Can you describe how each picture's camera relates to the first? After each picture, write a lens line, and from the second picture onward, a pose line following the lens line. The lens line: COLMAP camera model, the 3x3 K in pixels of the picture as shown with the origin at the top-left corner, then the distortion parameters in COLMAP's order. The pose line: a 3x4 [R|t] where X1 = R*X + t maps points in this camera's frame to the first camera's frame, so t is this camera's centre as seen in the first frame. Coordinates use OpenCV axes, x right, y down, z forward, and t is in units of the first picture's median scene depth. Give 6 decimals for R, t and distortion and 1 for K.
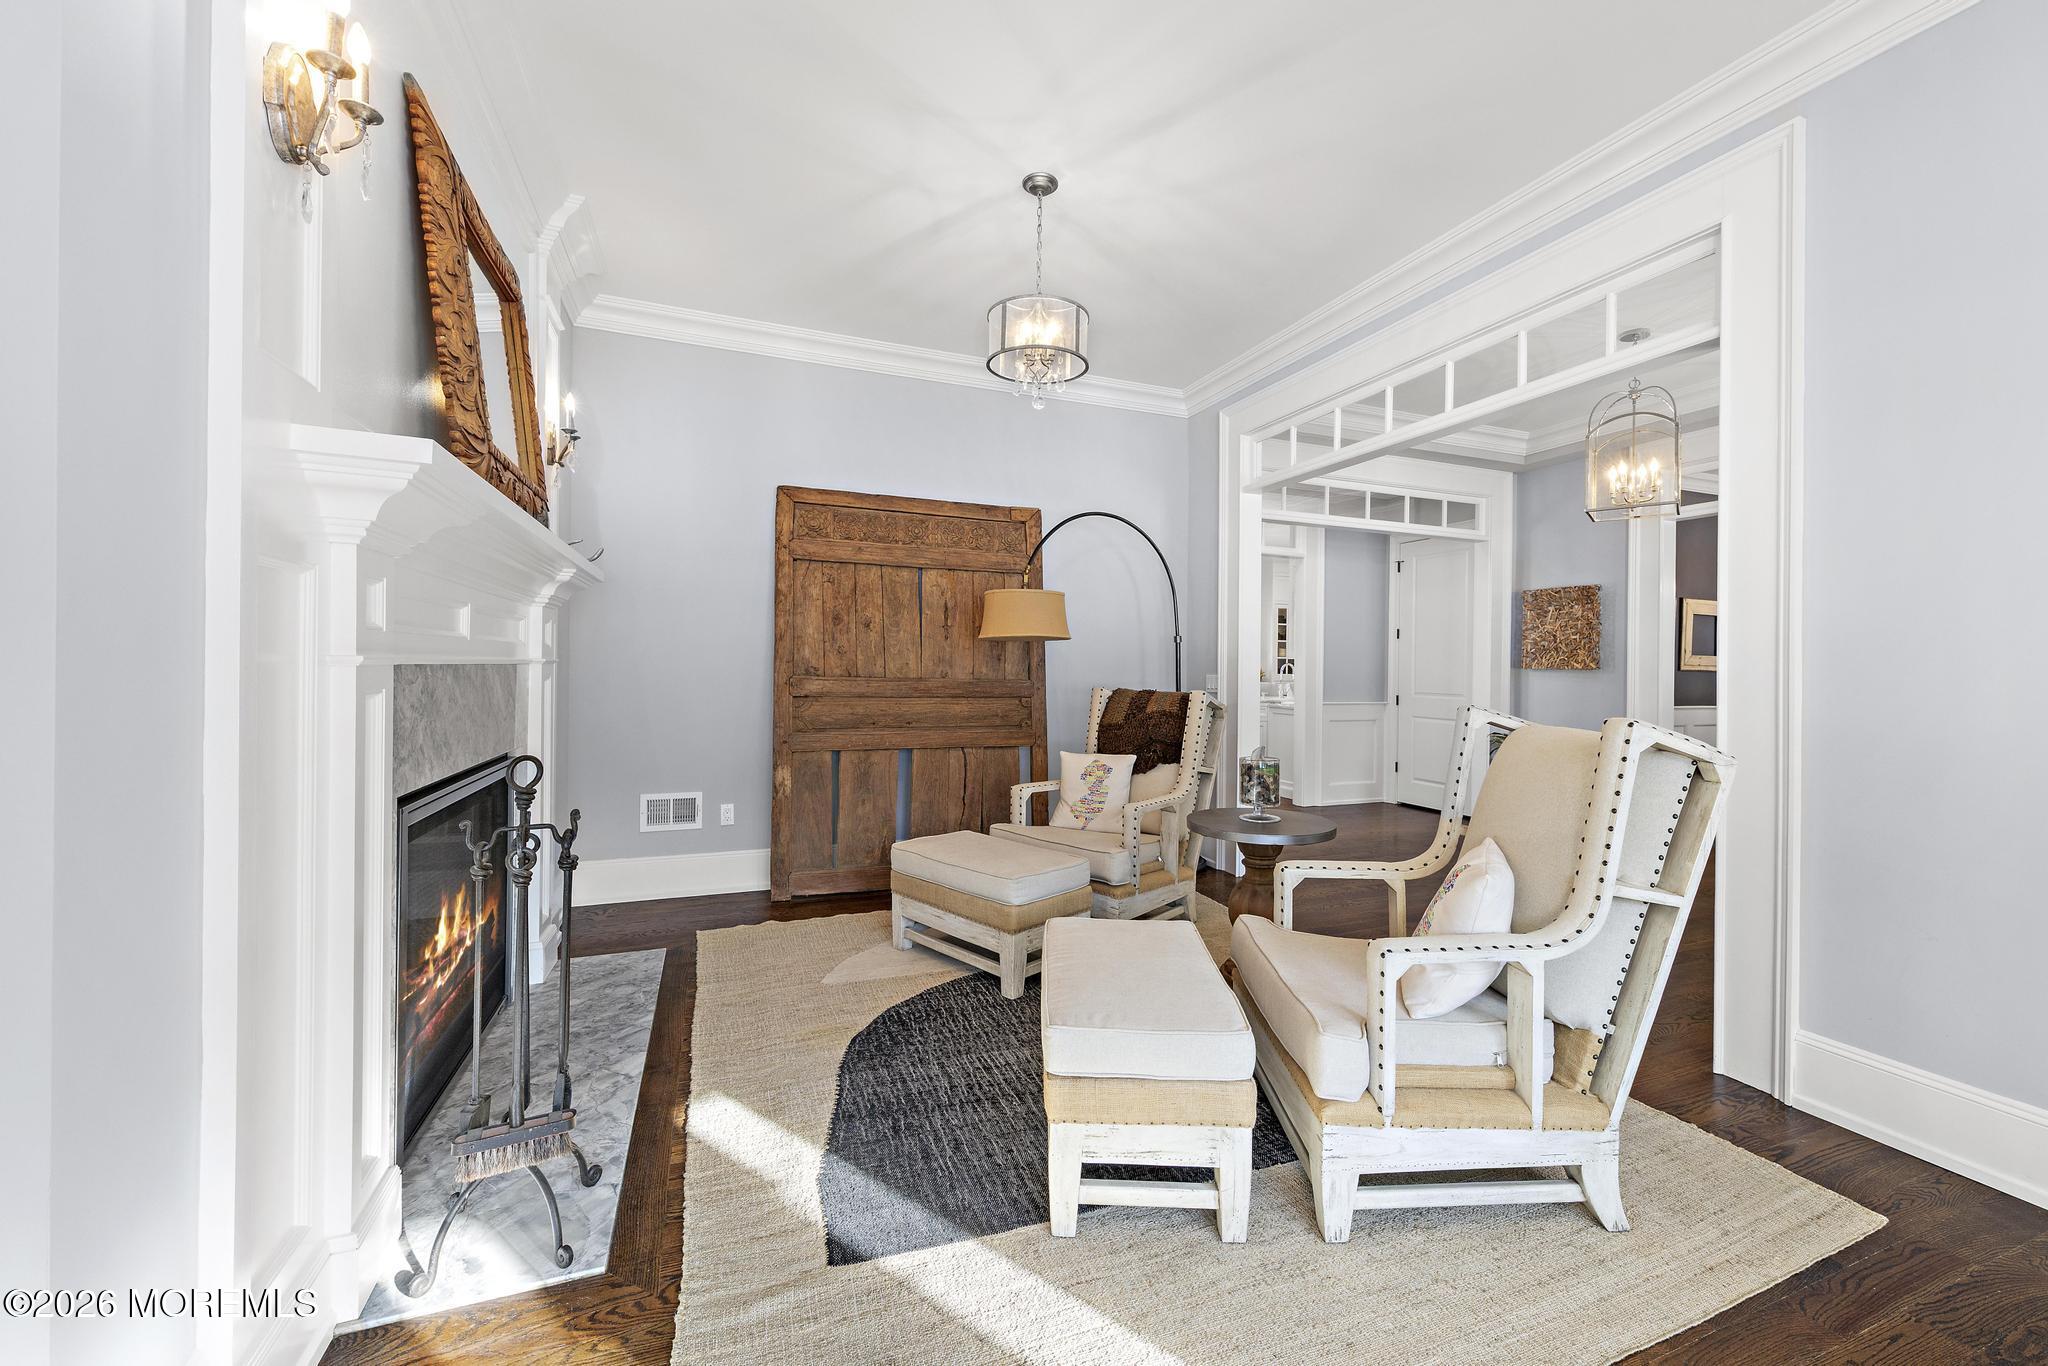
lens RADIAL K [[801.8, 0, 1032.6], [0, 801.8, 675.5], [0, 0, 1]] dist [-0.000721, -0.000021]
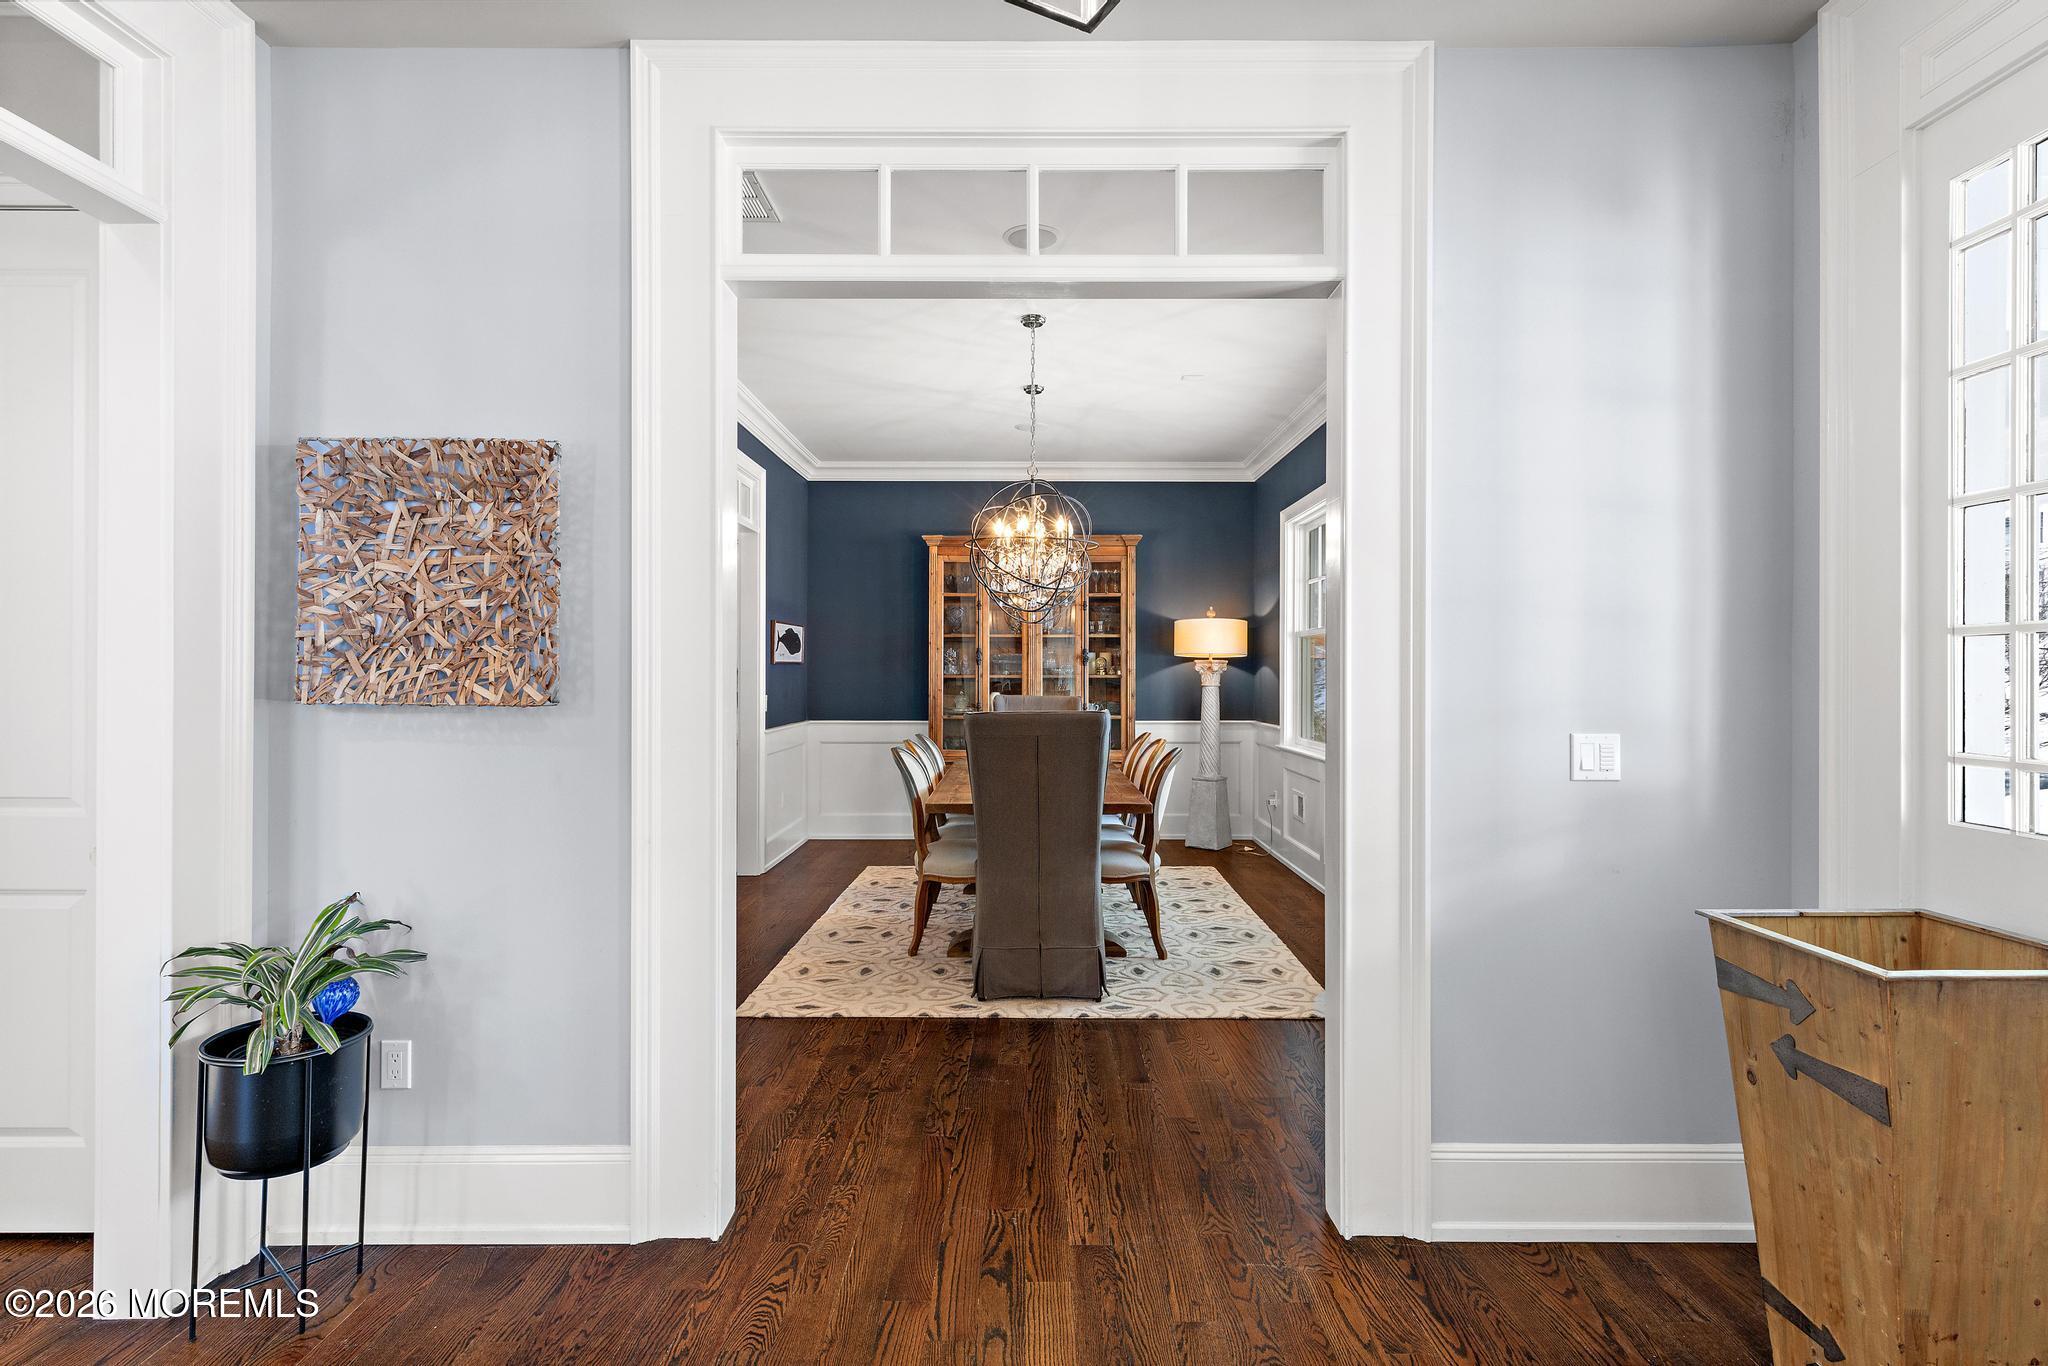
lens RADIAL K [[1023.1, 0, 1029.5], [0, 1023.1, 680.6], [0, 0, 1]] dist [0.004590, 0.000498]
pose [[0.365966, -0.006006, 0.930609, 0.365376], [0.009009, 0.999955, 0.002911, -0.015800], [-0.930585, 0.007319, 0.366003, 0.623021]]
